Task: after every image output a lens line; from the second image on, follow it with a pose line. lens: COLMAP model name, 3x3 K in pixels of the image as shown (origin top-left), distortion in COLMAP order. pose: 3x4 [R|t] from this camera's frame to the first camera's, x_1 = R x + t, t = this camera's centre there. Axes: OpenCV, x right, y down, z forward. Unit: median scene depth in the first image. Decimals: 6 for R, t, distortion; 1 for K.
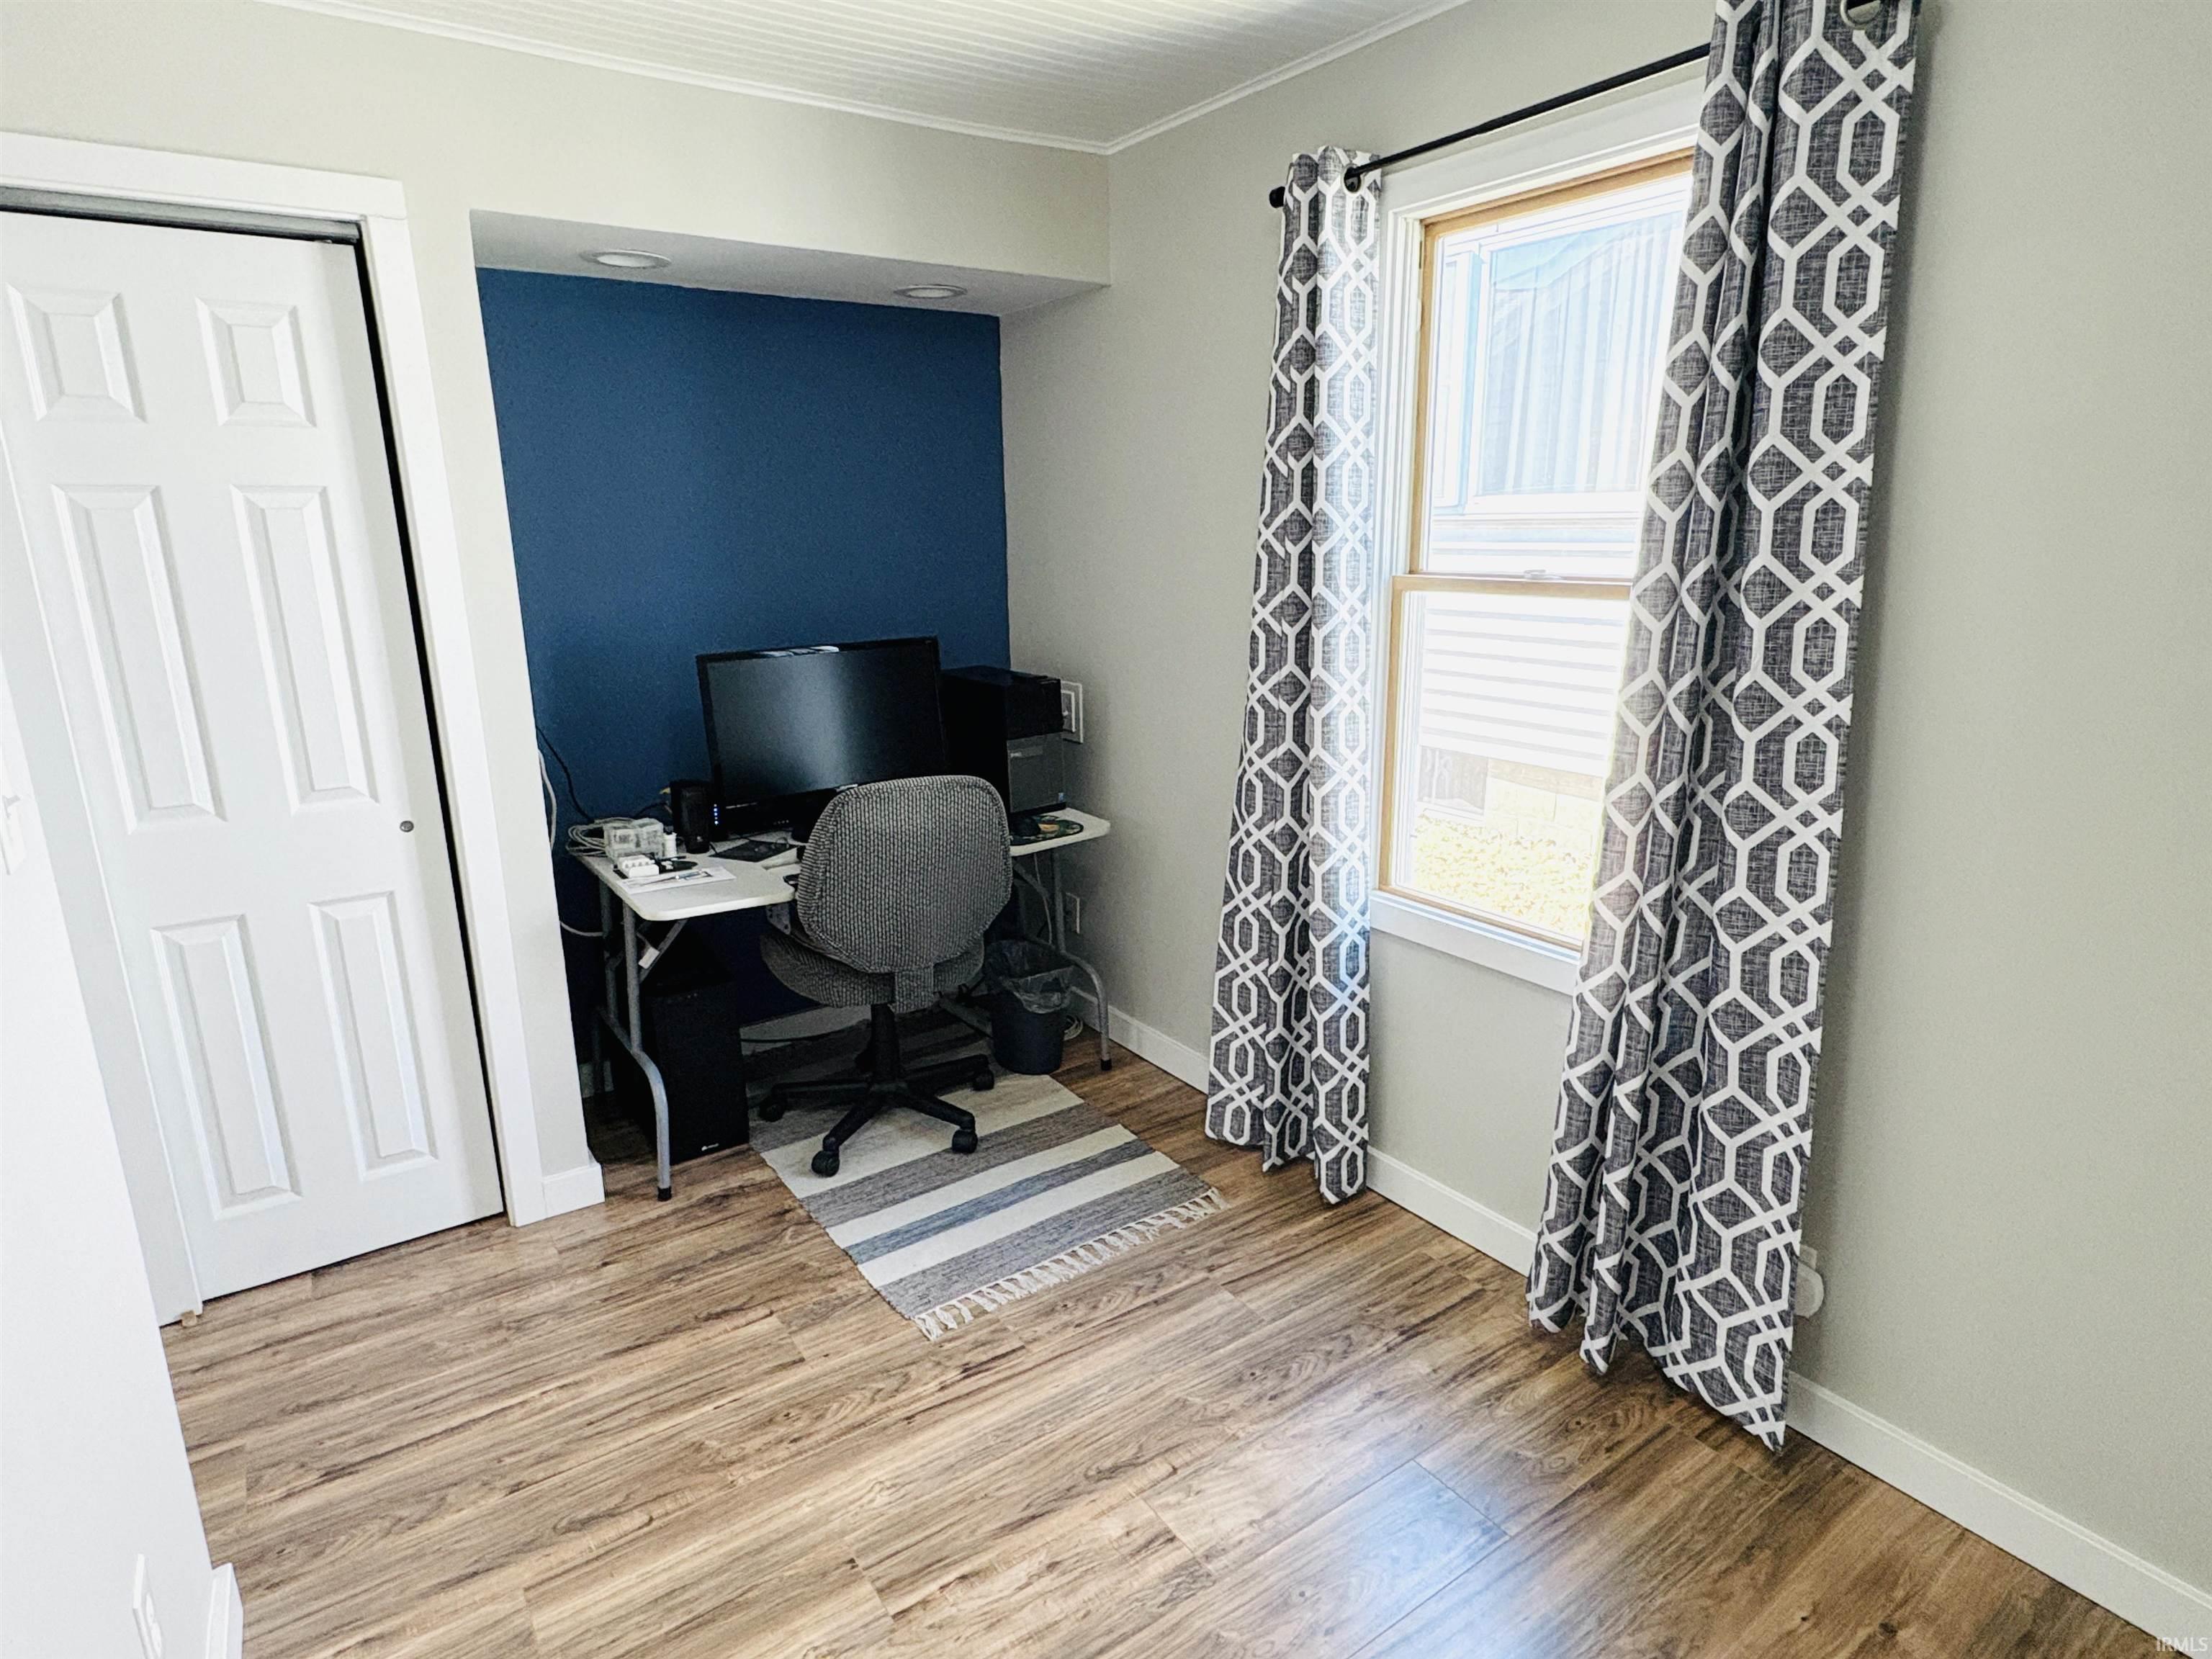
lens RADIAL K [[1223.2, 0, 1104.9], [0, 1223.2, 839.8], [0, 0, 1]] dist [0.000935, -0.001005]
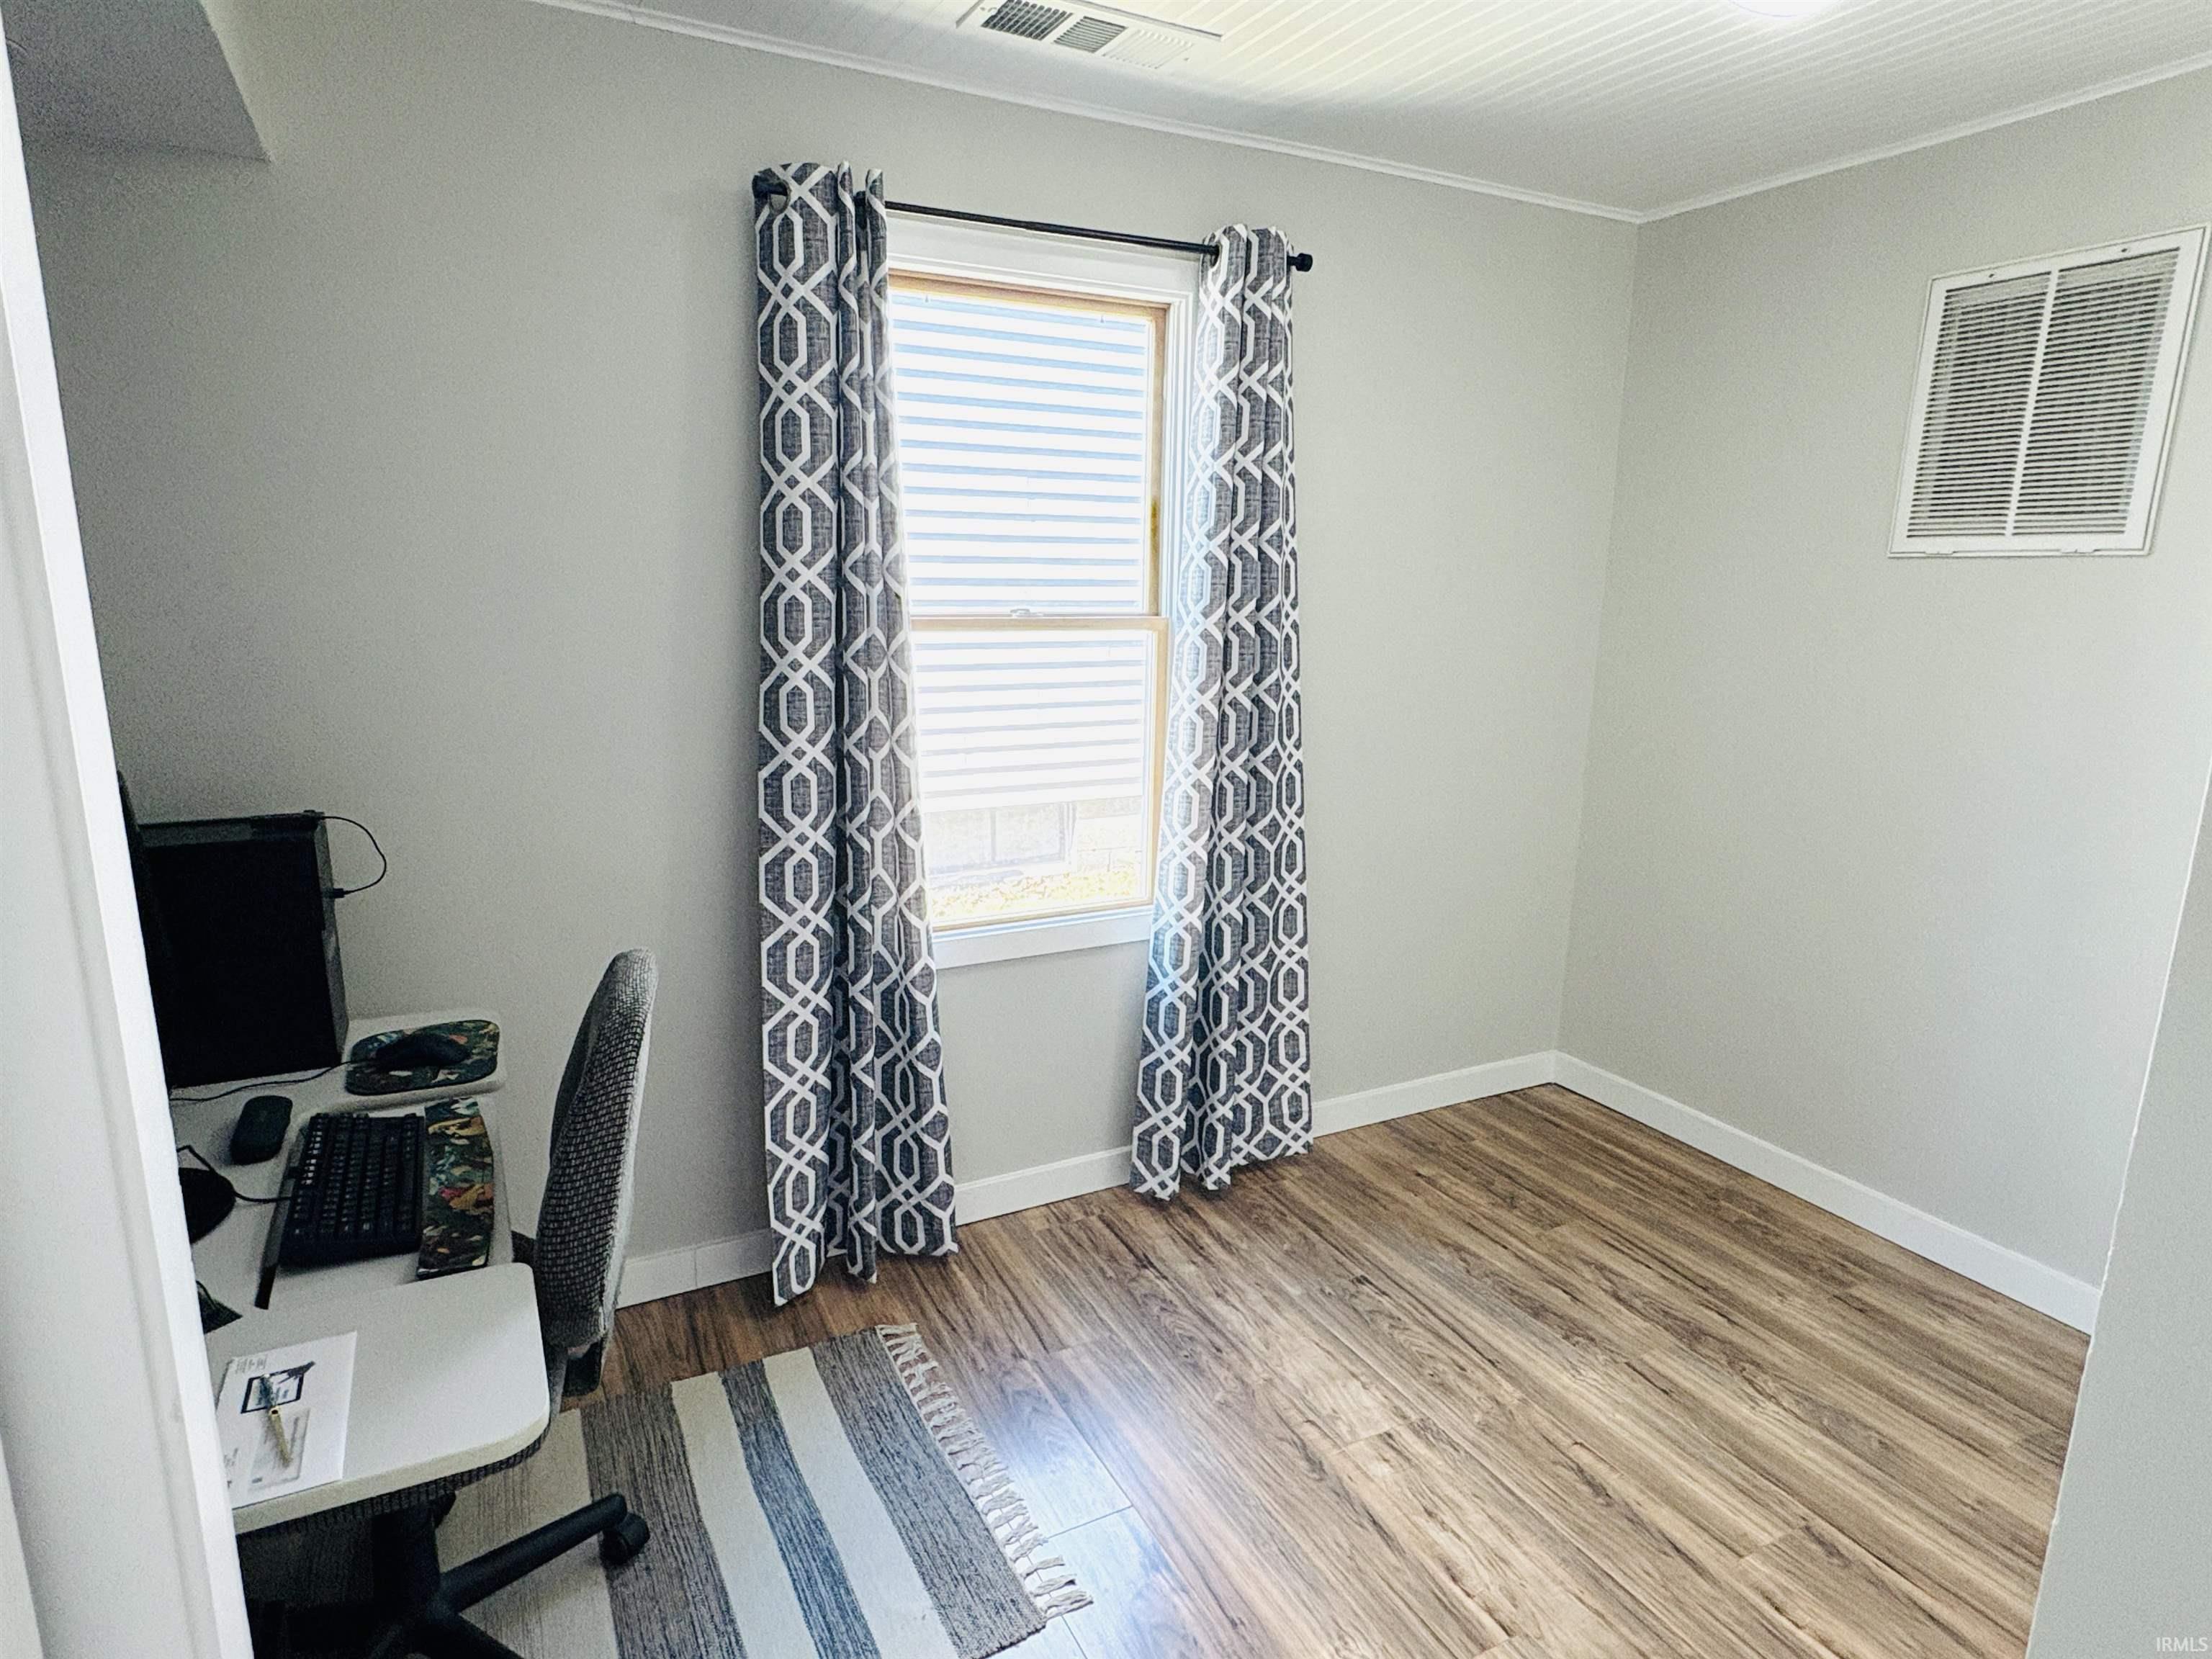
lens RADIAL K [[1223.2, 0, 1106.0], [0, 1223.2, 827.8], [0, 0, 1]] dist [0.000935, -0.001005]
pose [[0.112373, -0.176029, 0.977950, -0.917008], [0.231579, 0.961722, 0.146499, -0.190947], [-0.966304, 0.210010, 0.148836, 0.883614]]
